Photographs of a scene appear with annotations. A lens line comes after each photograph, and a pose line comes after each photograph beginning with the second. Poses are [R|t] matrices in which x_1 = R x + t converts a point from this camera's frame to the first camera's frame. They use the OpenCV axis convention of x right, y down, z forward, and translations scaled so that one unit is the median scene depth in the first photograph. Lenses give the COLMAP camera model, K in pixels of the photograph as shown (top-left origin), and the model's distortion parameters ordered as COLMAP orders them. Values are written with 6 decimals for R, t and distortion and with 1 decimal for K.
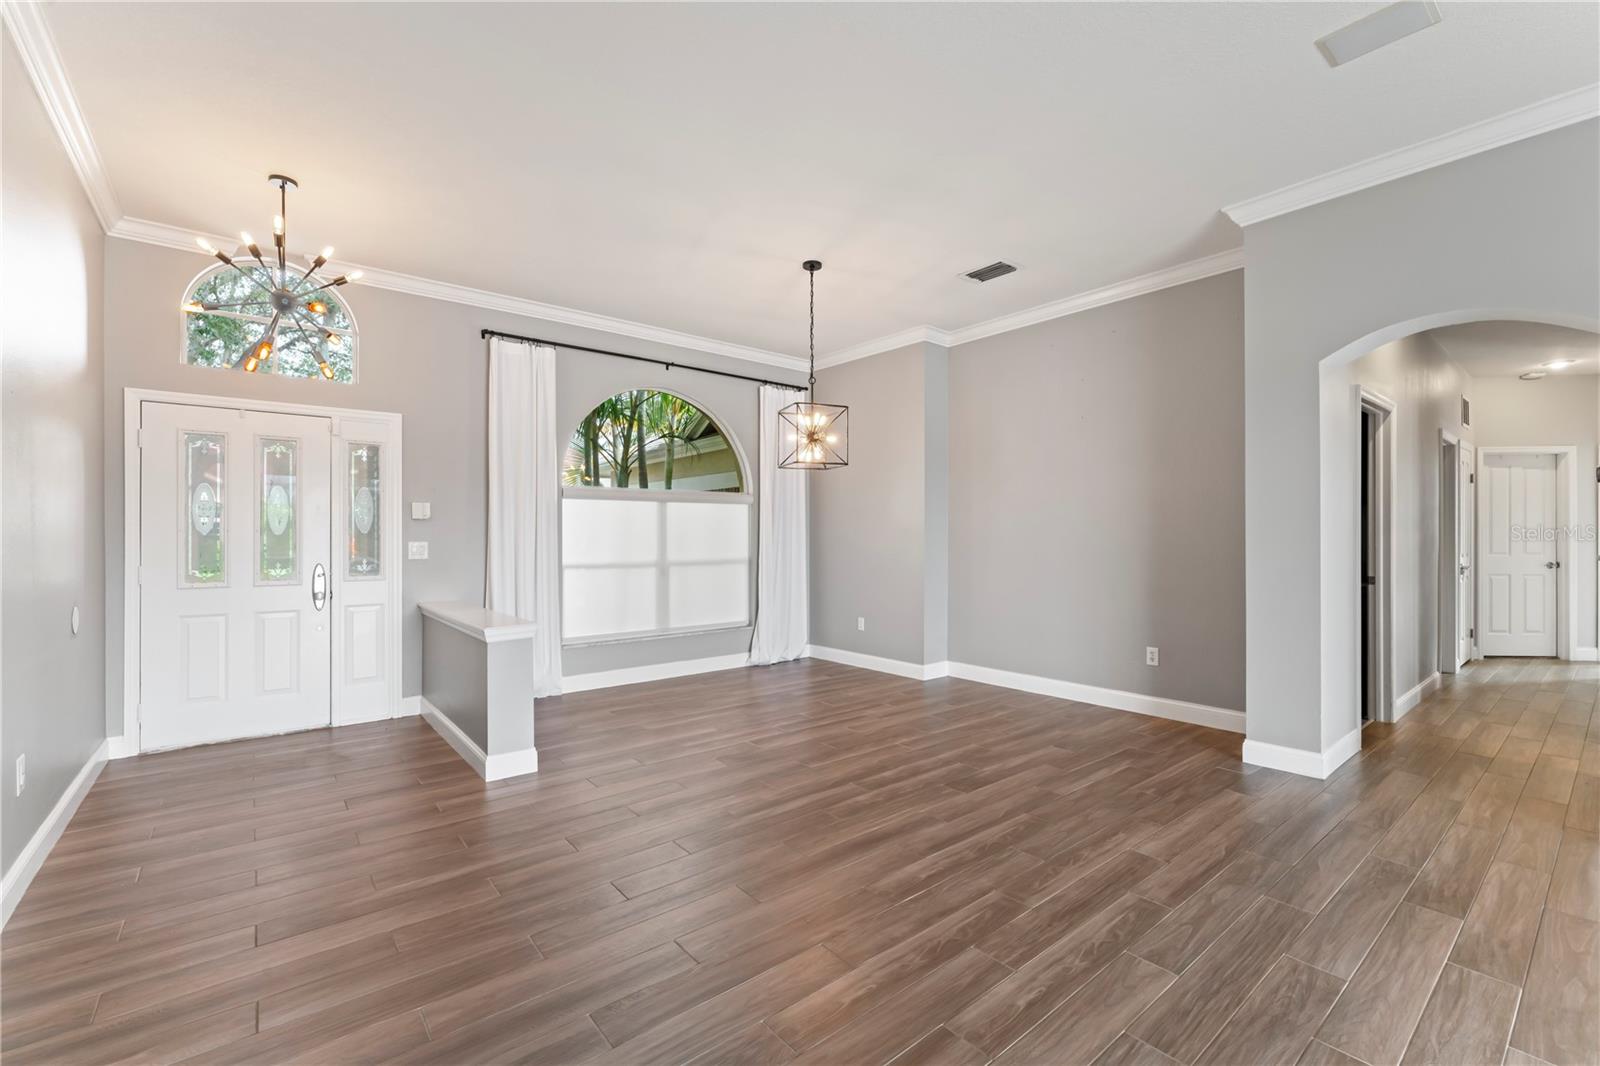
lens RADIAL K [[698.5, 0, 822.0], [0, 698.5, 533.7], [0, 0, 1]] dist [-0.009091, 0.003596]
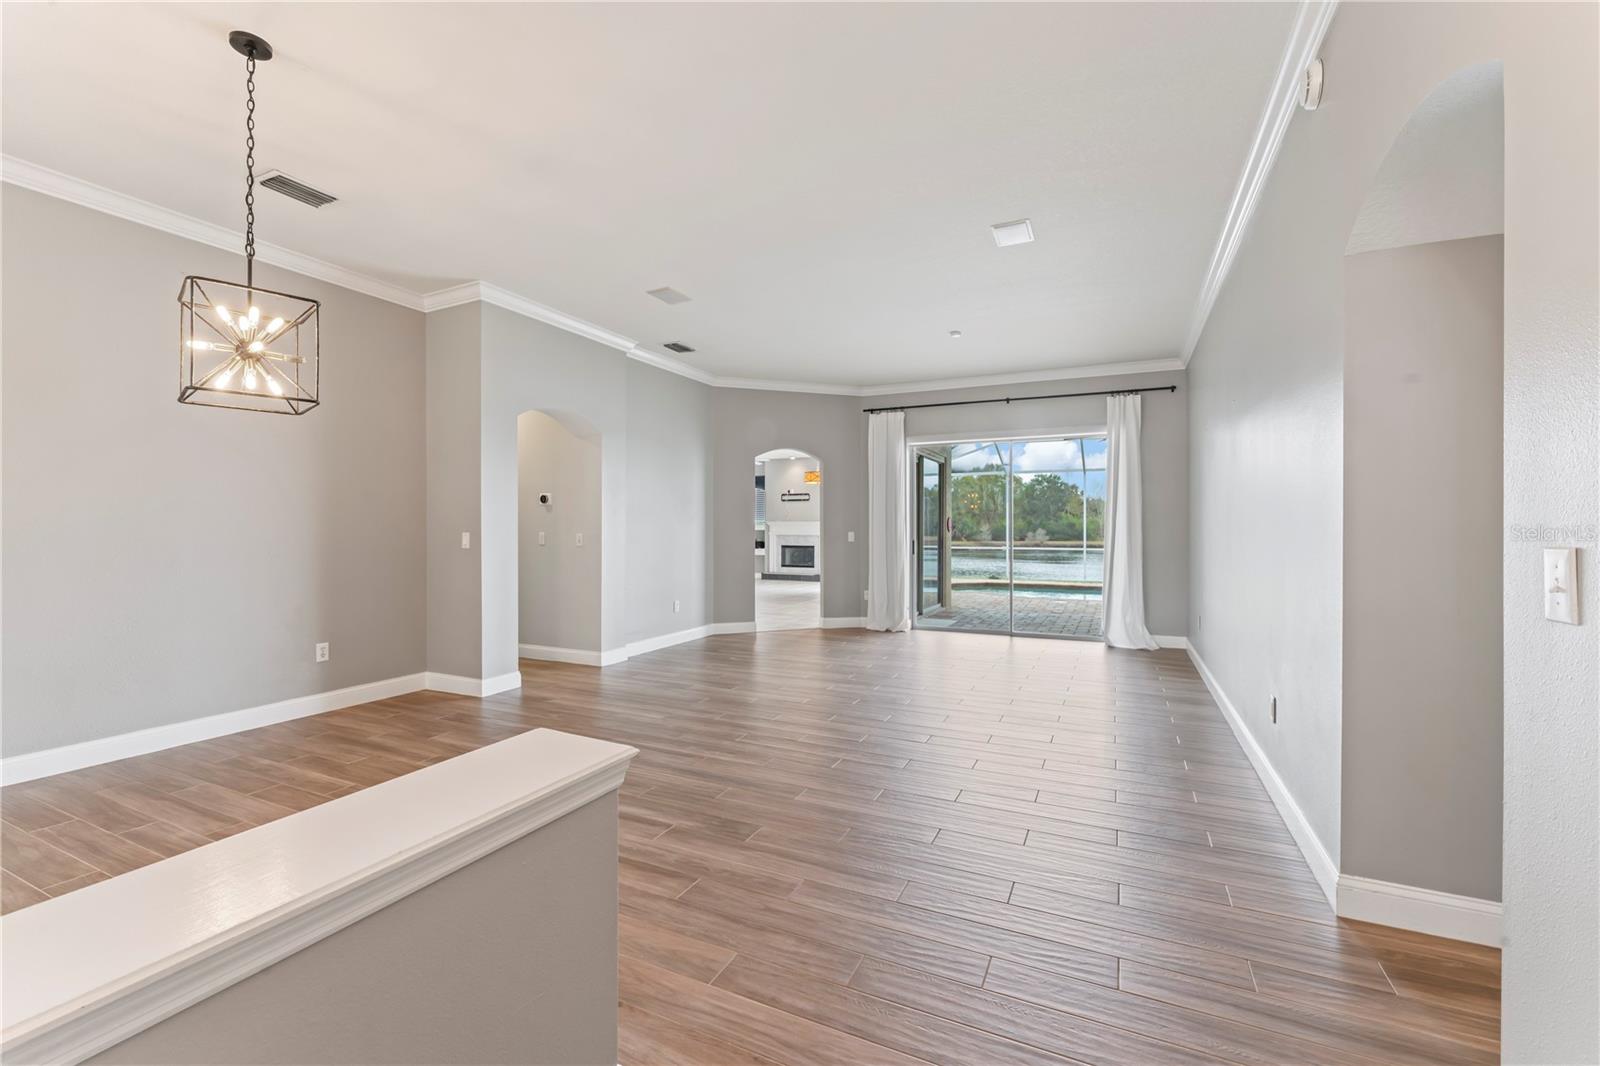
lens RADIAL K [[698.5, 0, 763.2], [0, 698.5, 525.2], [0, 0, 1]] dist [-0.009091, 0.003596]
pose [[-0.396551, 0.009011, 0.917968, -0.704953], [0.001141, 0.999956, -0.009324, 0.007618], [-0.918012, -0.002650, -0.396544, 0.860513]]
